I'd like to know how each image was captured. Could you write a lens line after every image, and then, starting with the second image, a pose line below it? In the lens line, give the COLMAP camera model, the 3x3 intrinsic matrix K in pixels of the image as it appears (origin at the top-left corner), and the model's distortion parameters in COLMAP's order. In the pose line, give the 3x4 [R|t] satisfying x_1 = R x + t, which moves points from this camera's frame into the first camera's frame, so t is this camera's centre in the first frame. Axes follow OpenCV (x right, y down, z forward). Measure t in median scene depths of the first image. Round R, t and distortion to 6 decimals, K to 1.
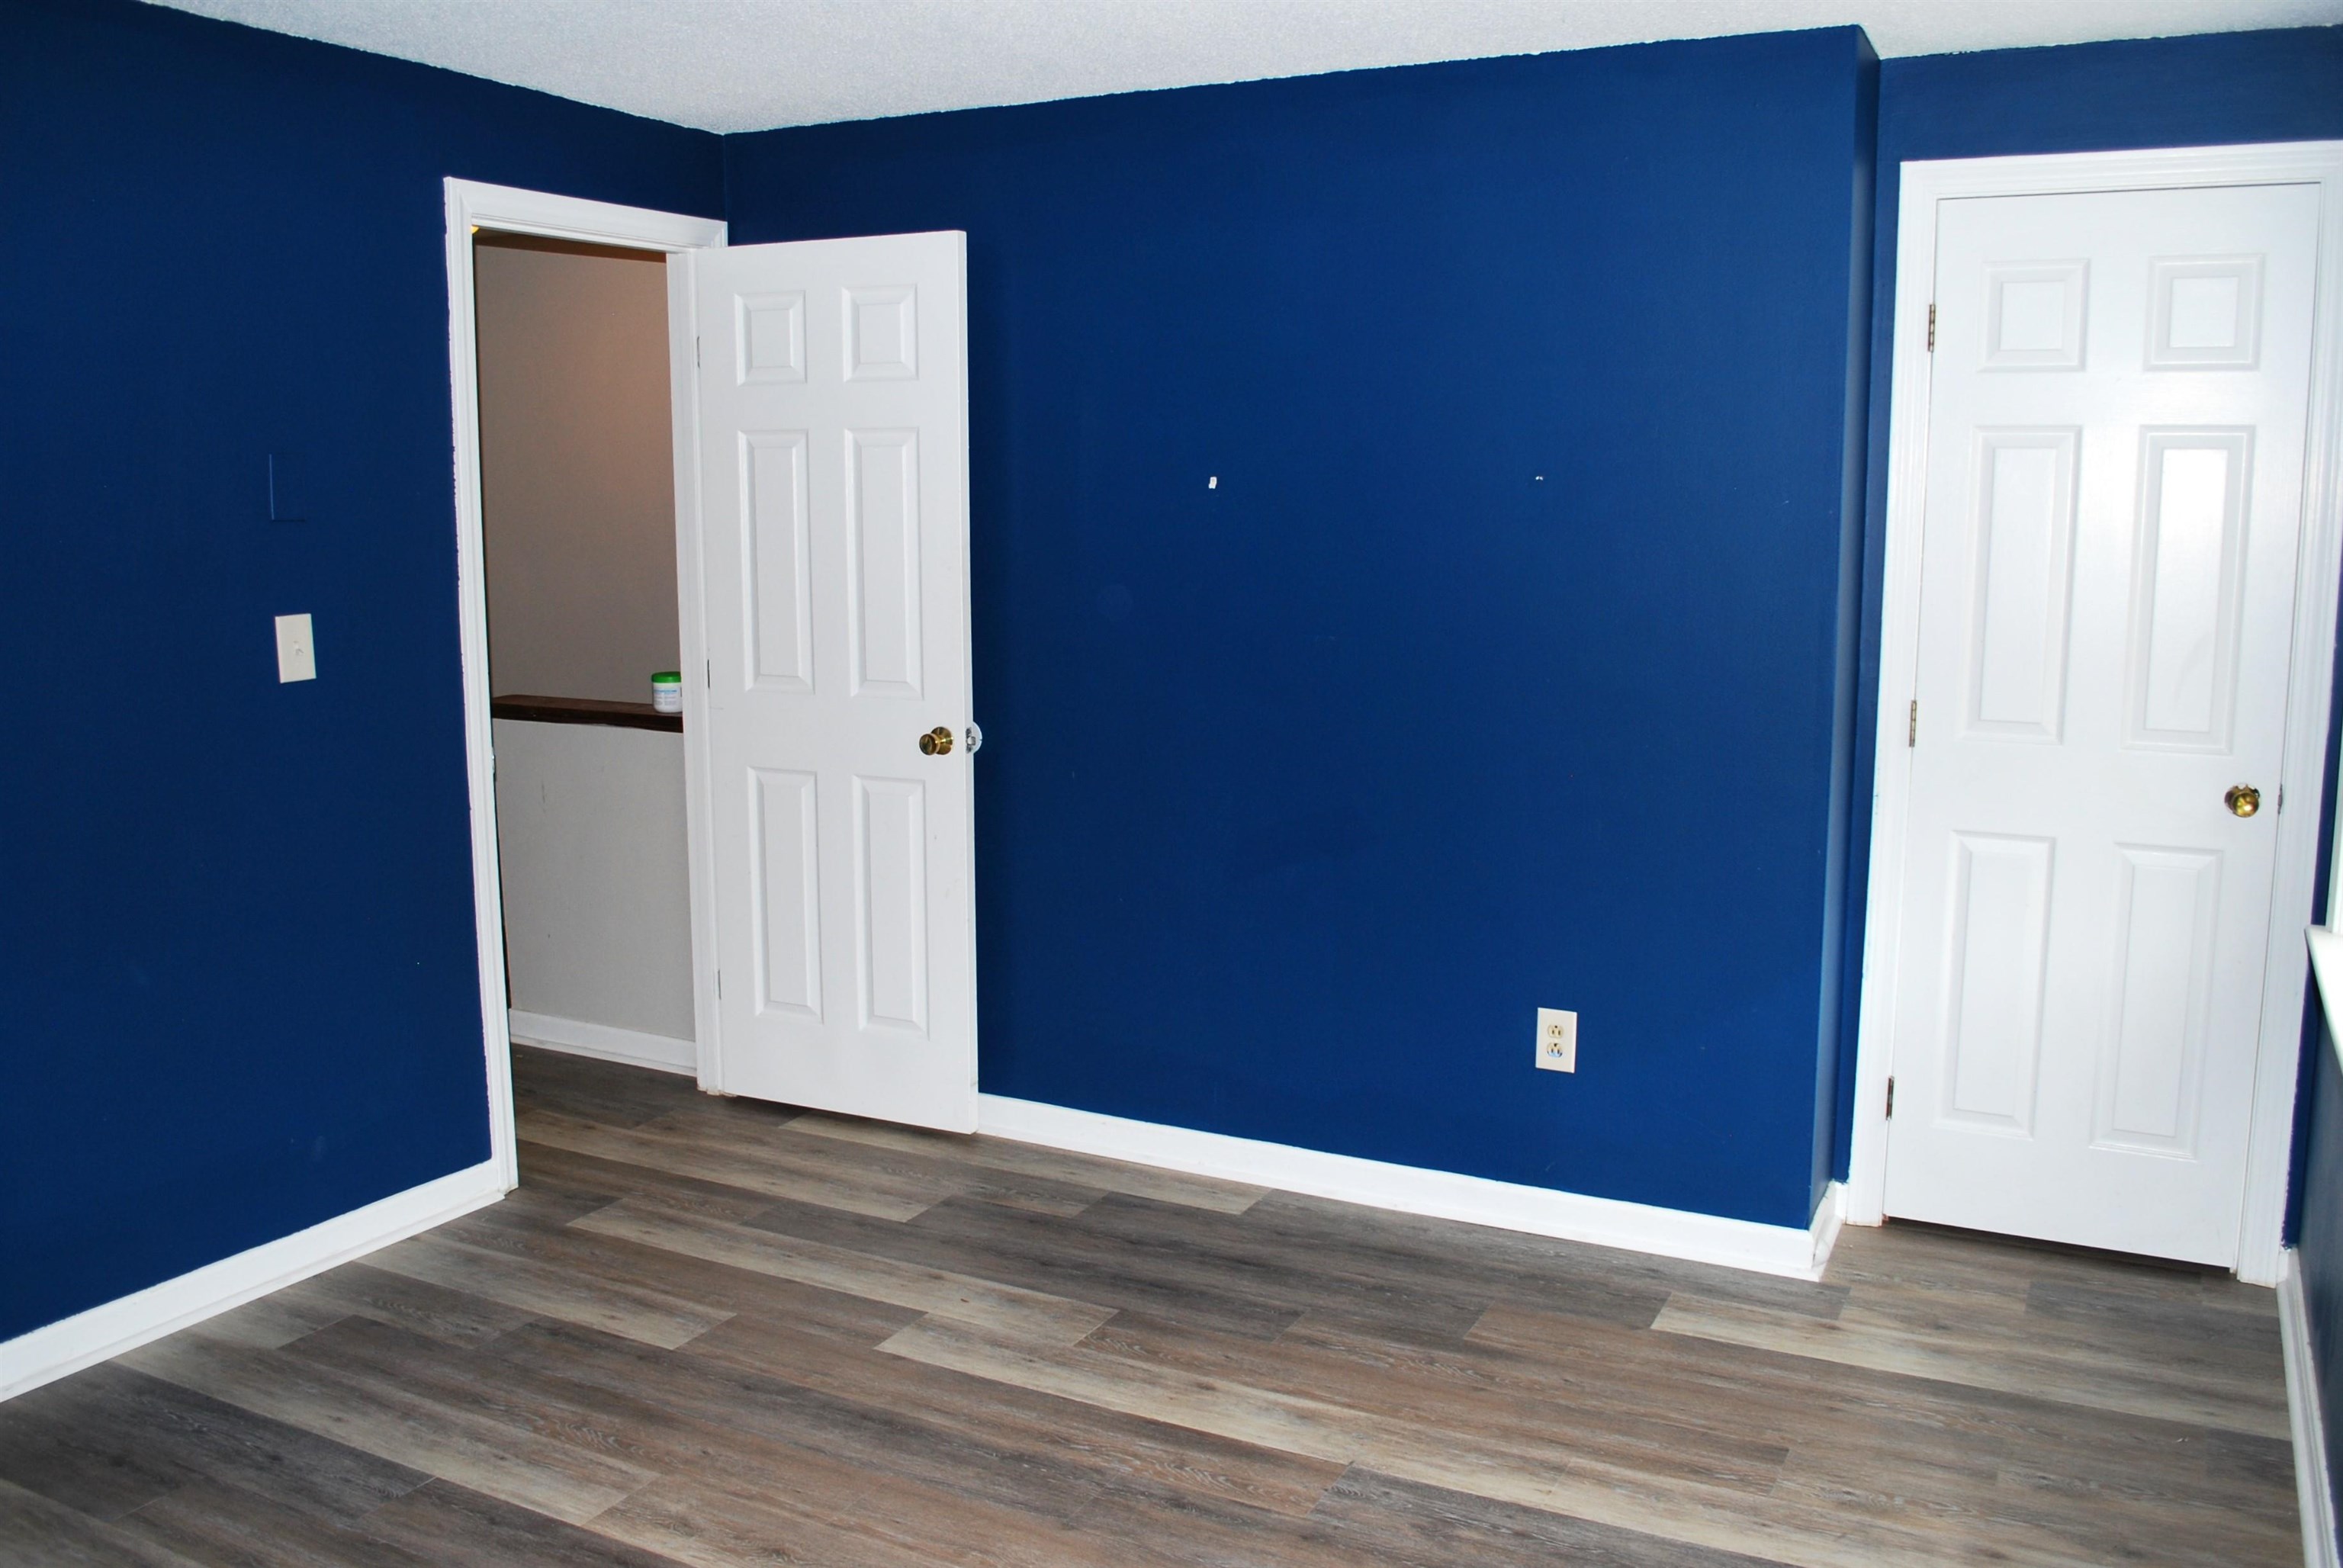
lens RADIAL K [[1876.7, 0, 1162.5], [0, 1876.7, 771.3], [0, 0, 1]] dist [-0.076687, 0.006643]
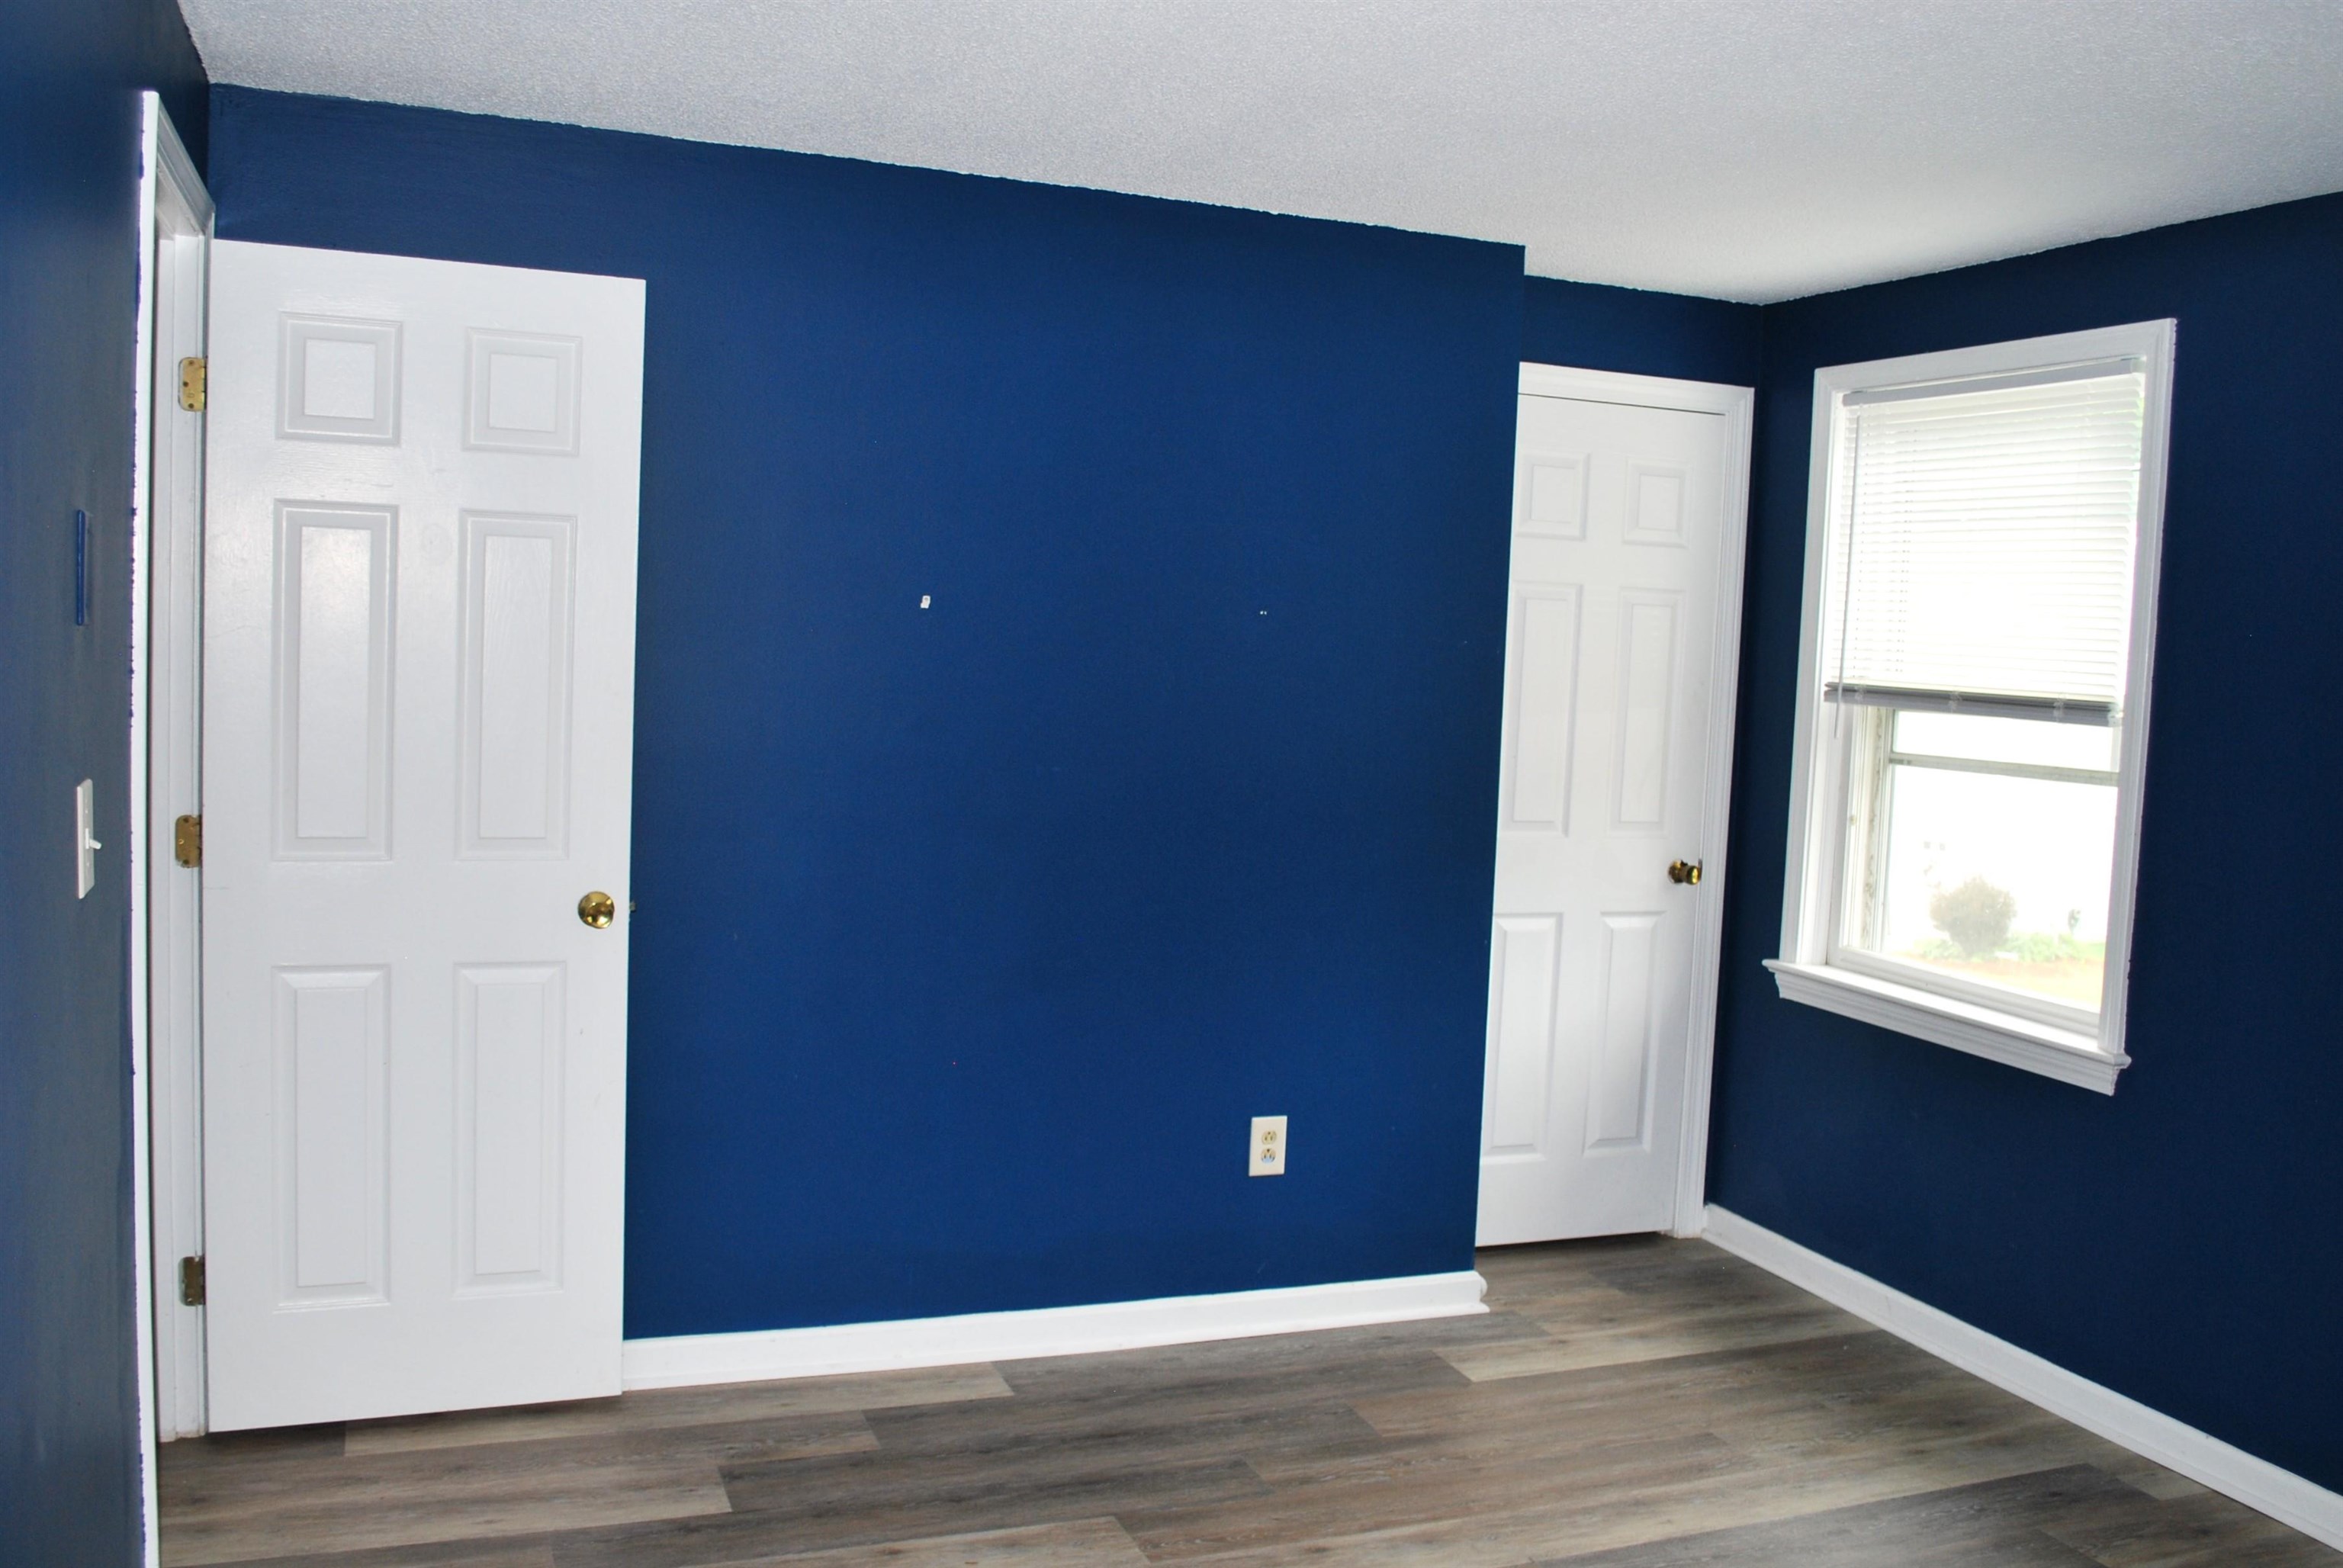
lens RADIAL K [[1875.3, 0, 1165.7], [0, 1875.3, 797.5], [0, 0, 1]] dist [-0.079608, 0.011497]
pose [[0.685579, -0.035992, 0.727108, -0.624045], [0.066619, 0.997688, -0.013428, -0.043474], [-0.724944, 0.057645, 0.686391, 0.331750]]
